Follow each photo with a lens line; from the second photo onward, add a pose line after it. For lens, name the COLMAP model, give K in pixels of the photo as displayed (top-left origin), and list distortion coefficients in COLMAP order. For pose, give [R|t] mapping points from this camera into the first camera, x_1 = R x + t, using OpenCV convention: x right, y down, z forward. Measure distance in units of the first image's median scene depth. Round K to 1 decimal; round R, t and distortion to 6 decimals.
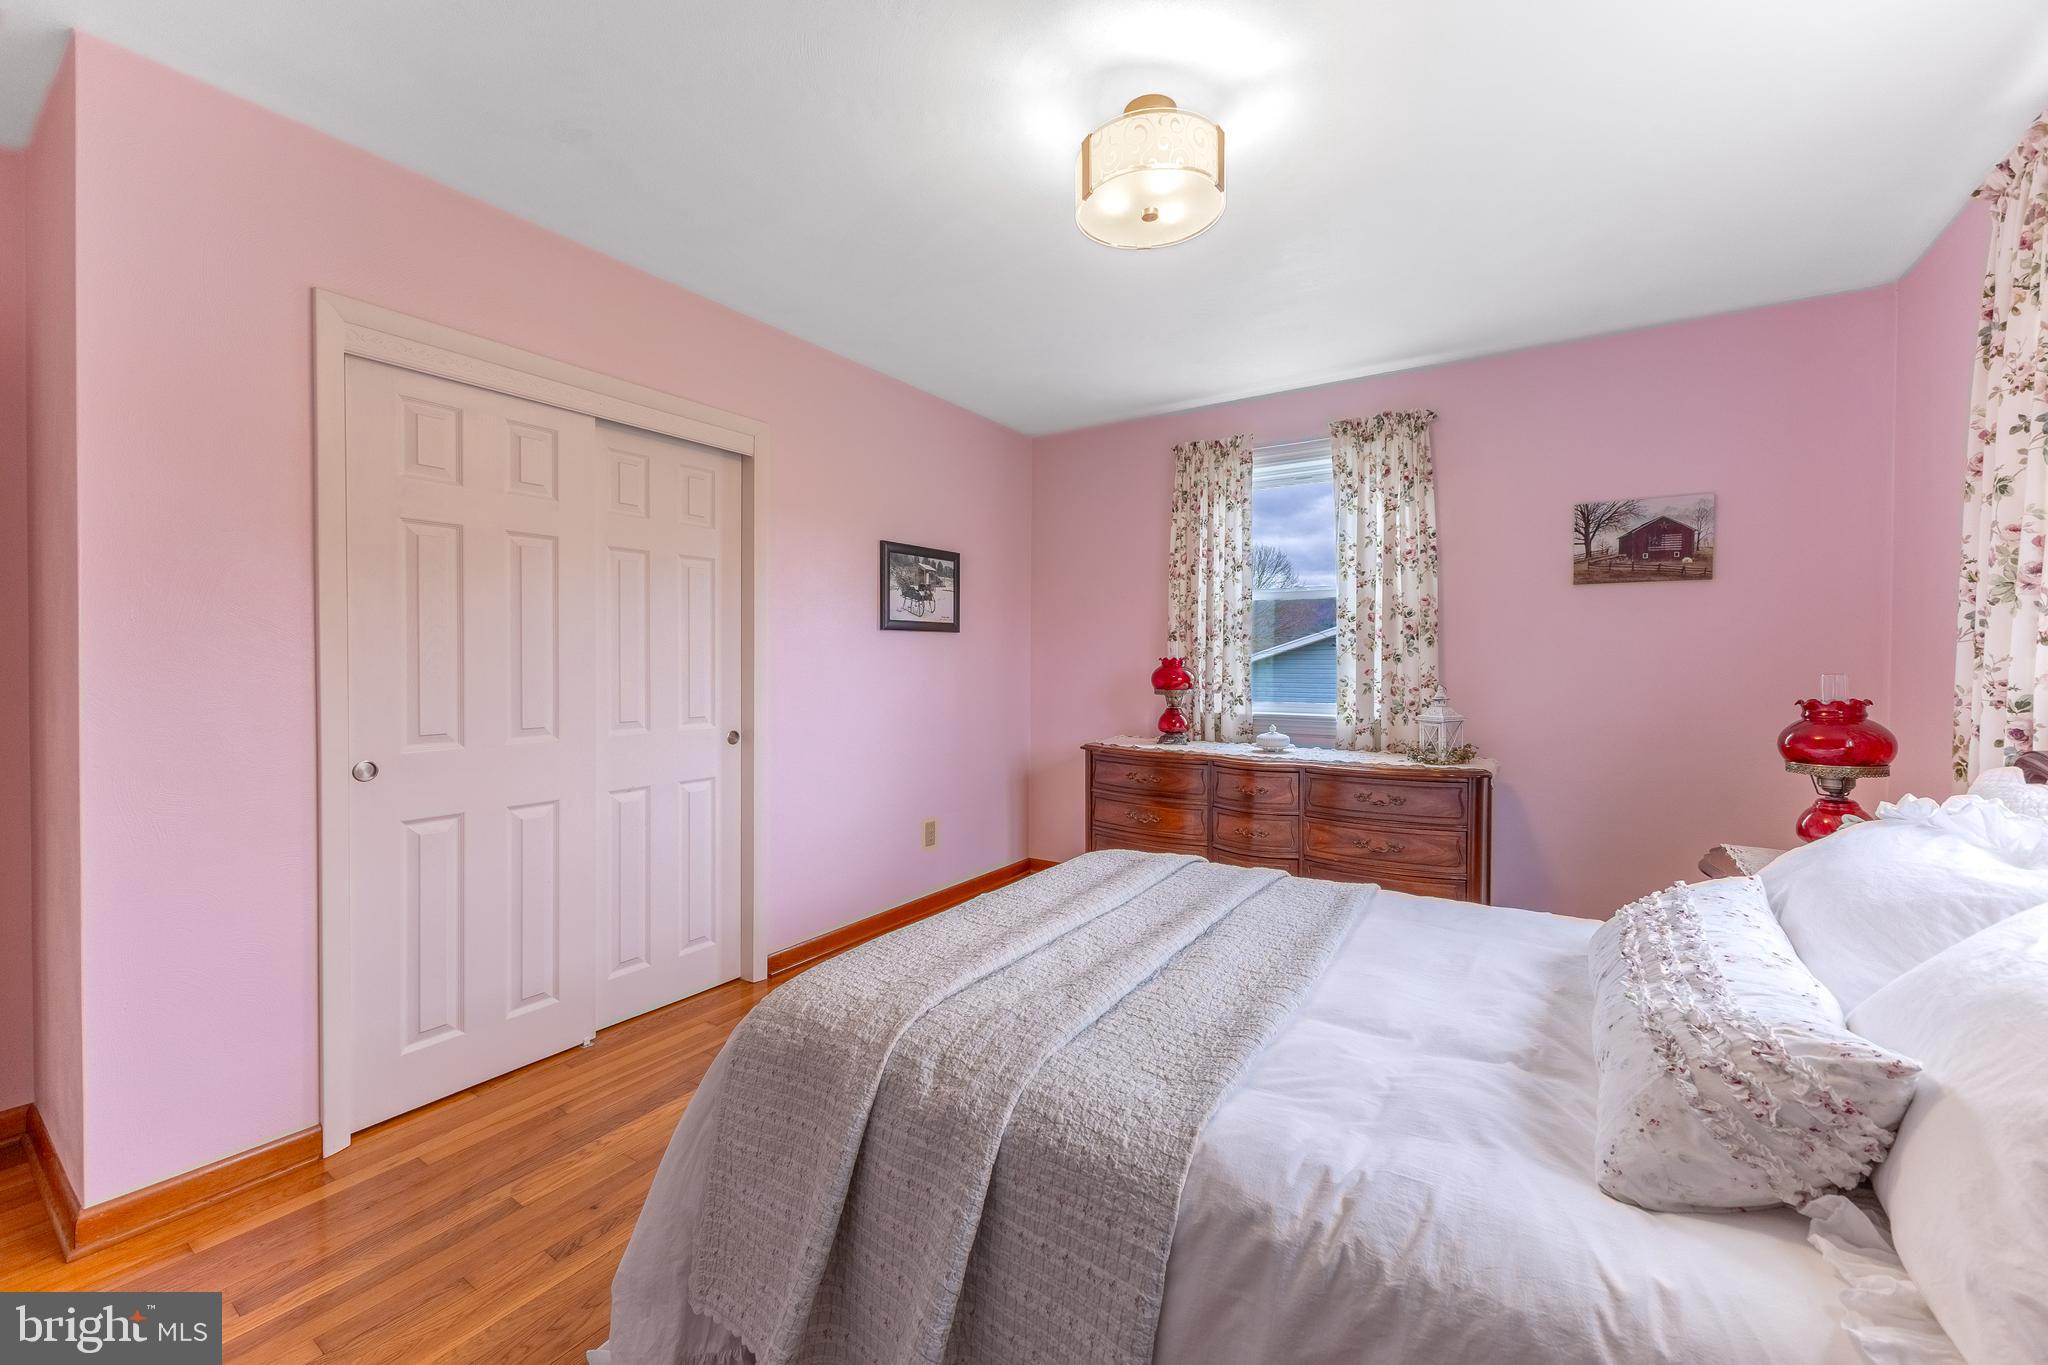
lens RADIAL K [[812.9, 0, 1029.4], [0, 812.9, 668.0], [0, 0, 1]] dist [0.000997, -0.000112]
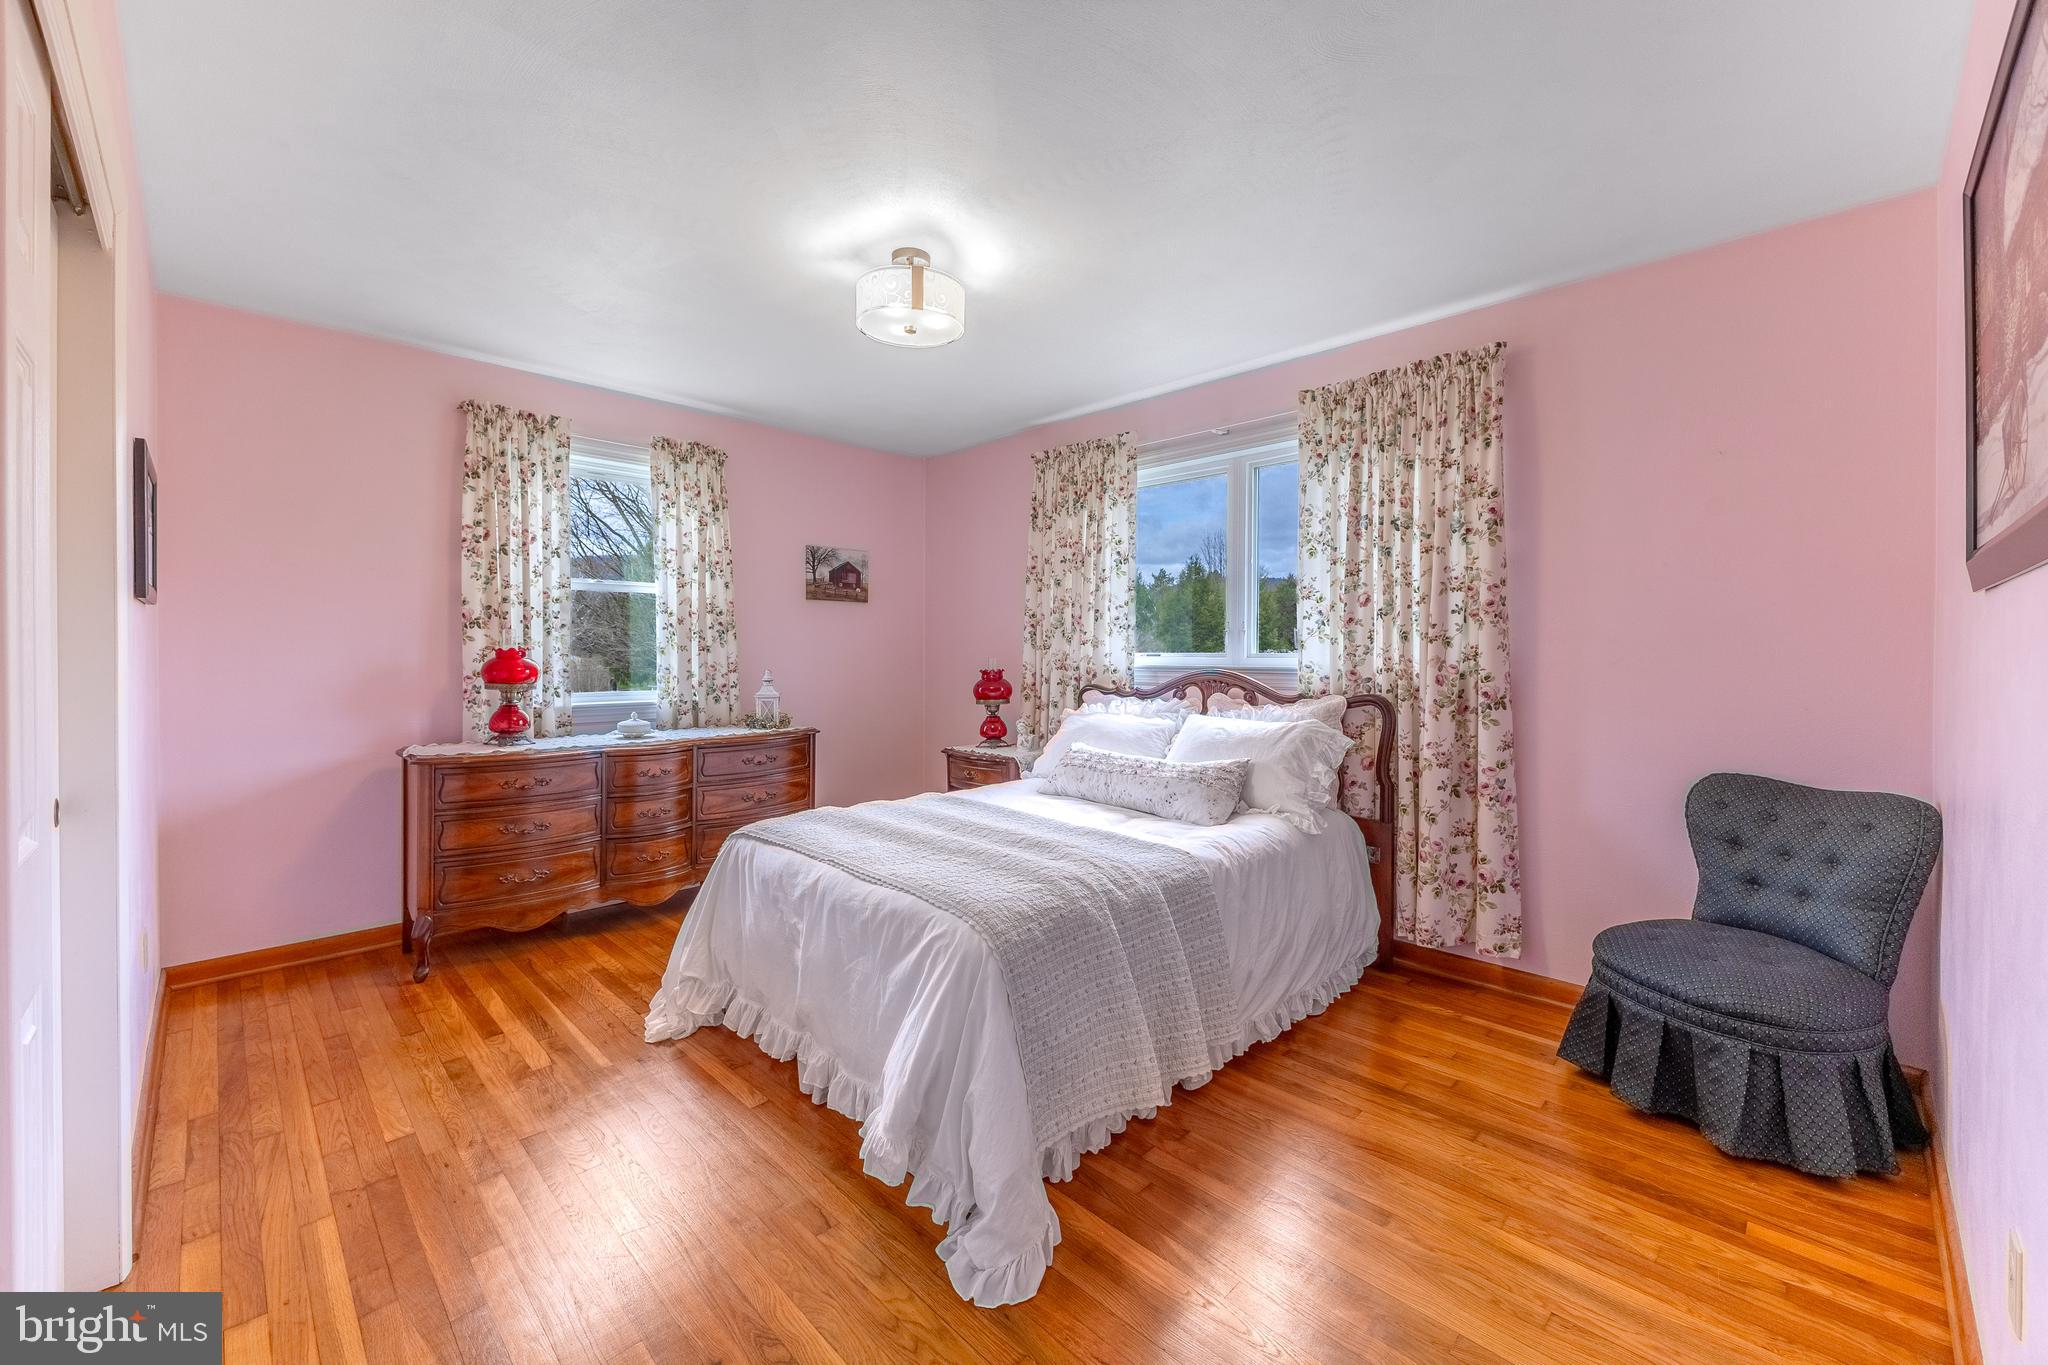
lens RADIAL K [[812.9, 0, 1033.6], [0, 812.9, 668.3], [0, 0, 1]] dist [0.000997, -0.000112]
pose [[0.182560, -0.021899, 0.982951, -0.647470], [0.007610, 0.999753, 0.020860, -0.004748], [-0.983165, 0.003672, 0.182682, 0.299009]]
